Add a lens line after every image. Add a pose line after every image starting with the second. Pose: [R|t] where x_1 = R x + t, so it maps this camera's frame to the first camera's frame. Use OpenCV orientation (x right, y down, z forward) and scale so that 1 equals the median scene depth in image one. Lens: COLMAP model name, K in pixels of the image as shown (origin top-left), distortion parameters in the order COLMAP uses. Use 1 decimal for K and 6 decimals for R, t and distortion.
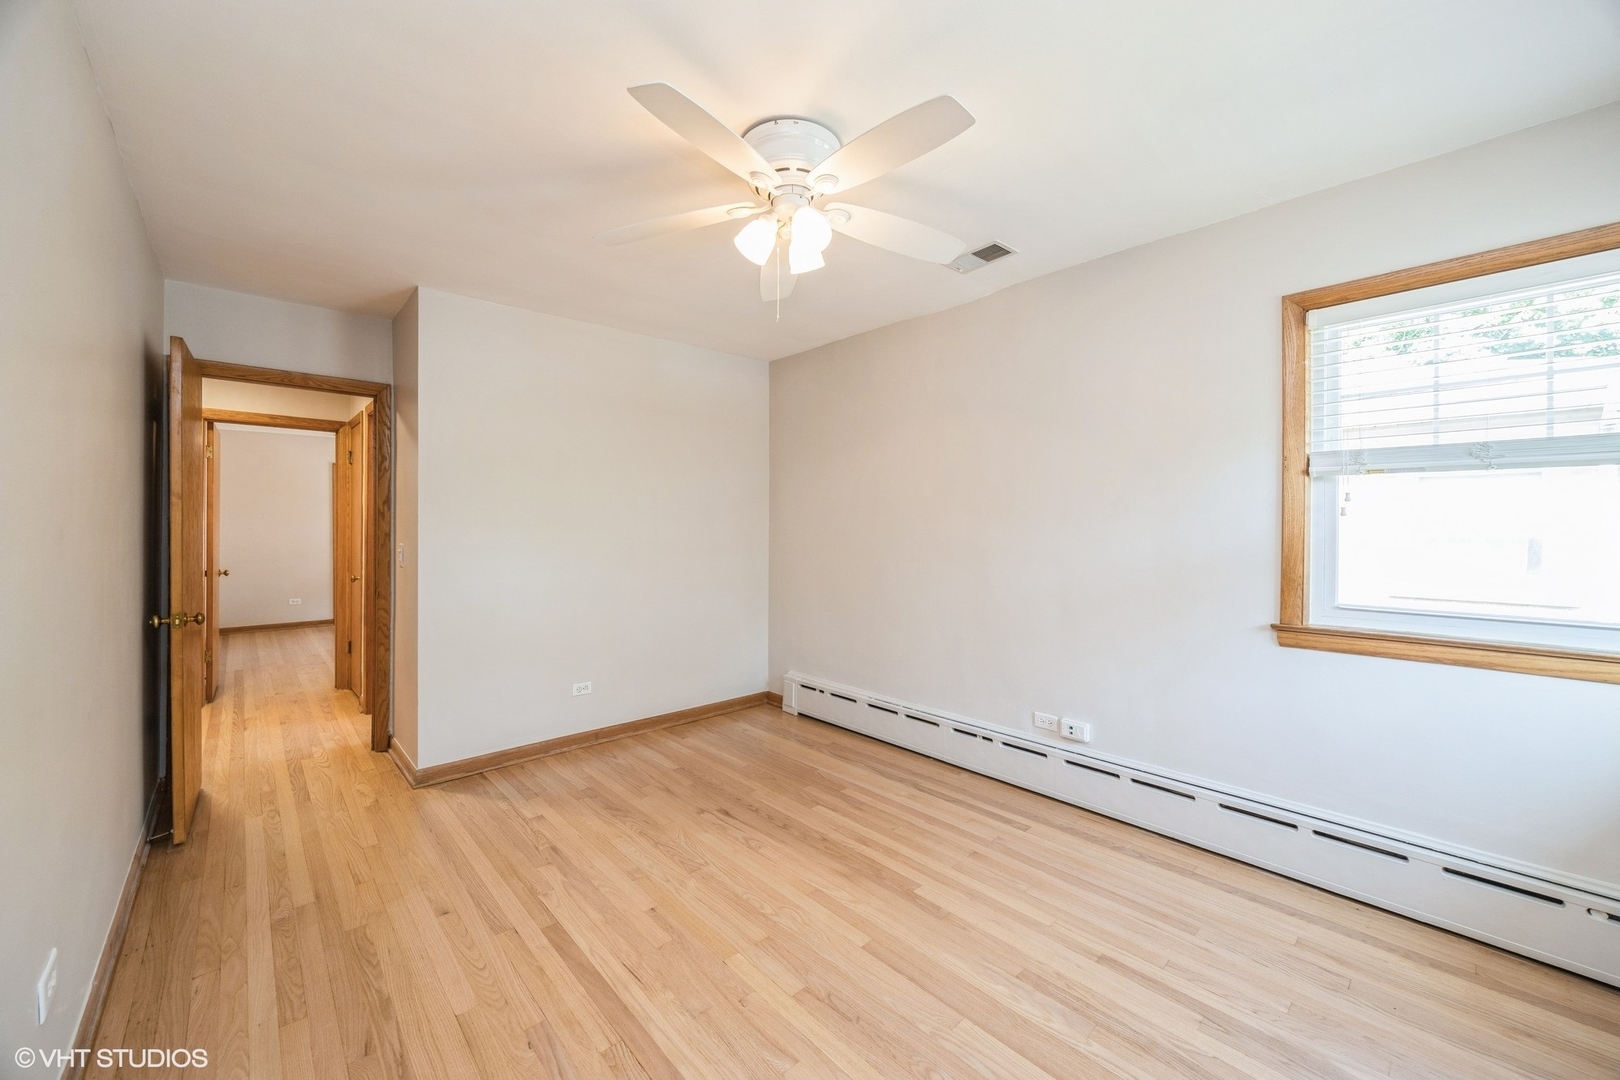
lens RADIAL K [[612.6, 0, 810.0], [0, 612.6, 540.0], [0, 0, 1]] dist [0.006392, 0.000212]
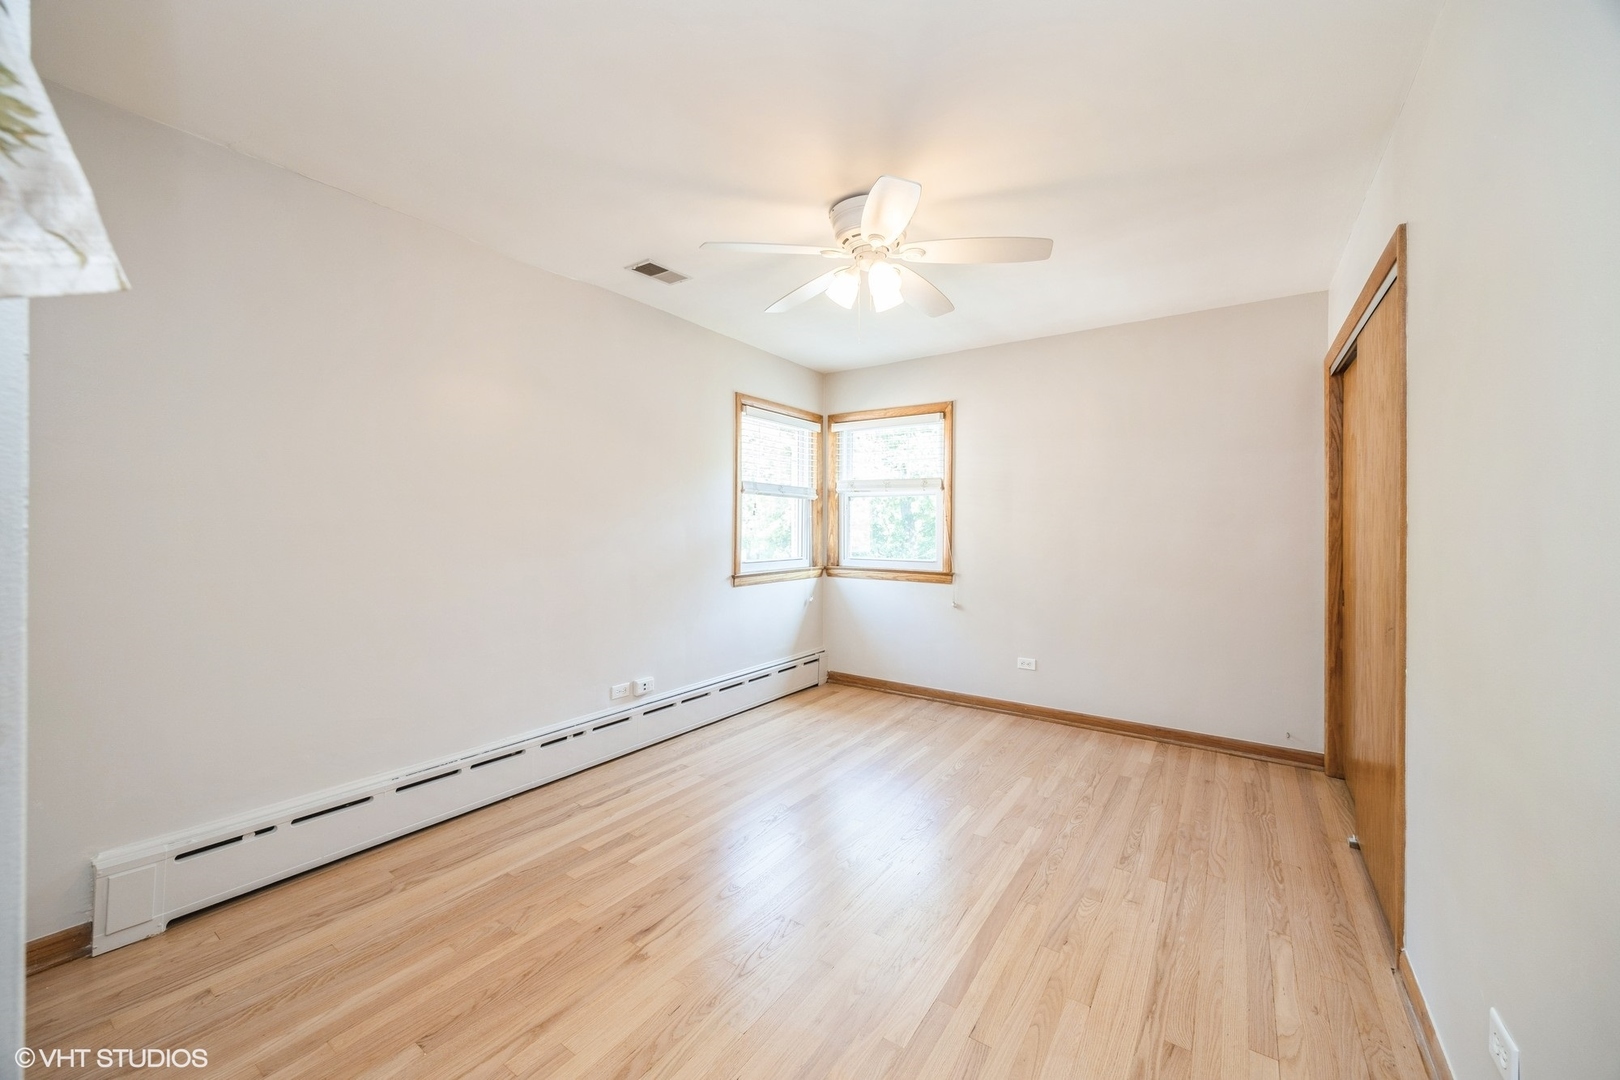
lens RADIAL K [[647.1, 0, 786.8], [0, 647.1, 526.1], [0, 0, 1]] dist [-0.001918, -0.000467]
pose [[-0.218335, -0.001660, 0.975873, -1.003067], [0.008973, 0.999953, 0.003709, -0.008376], [-0.975833, 0.009566, -0.218310, 1.148163]]
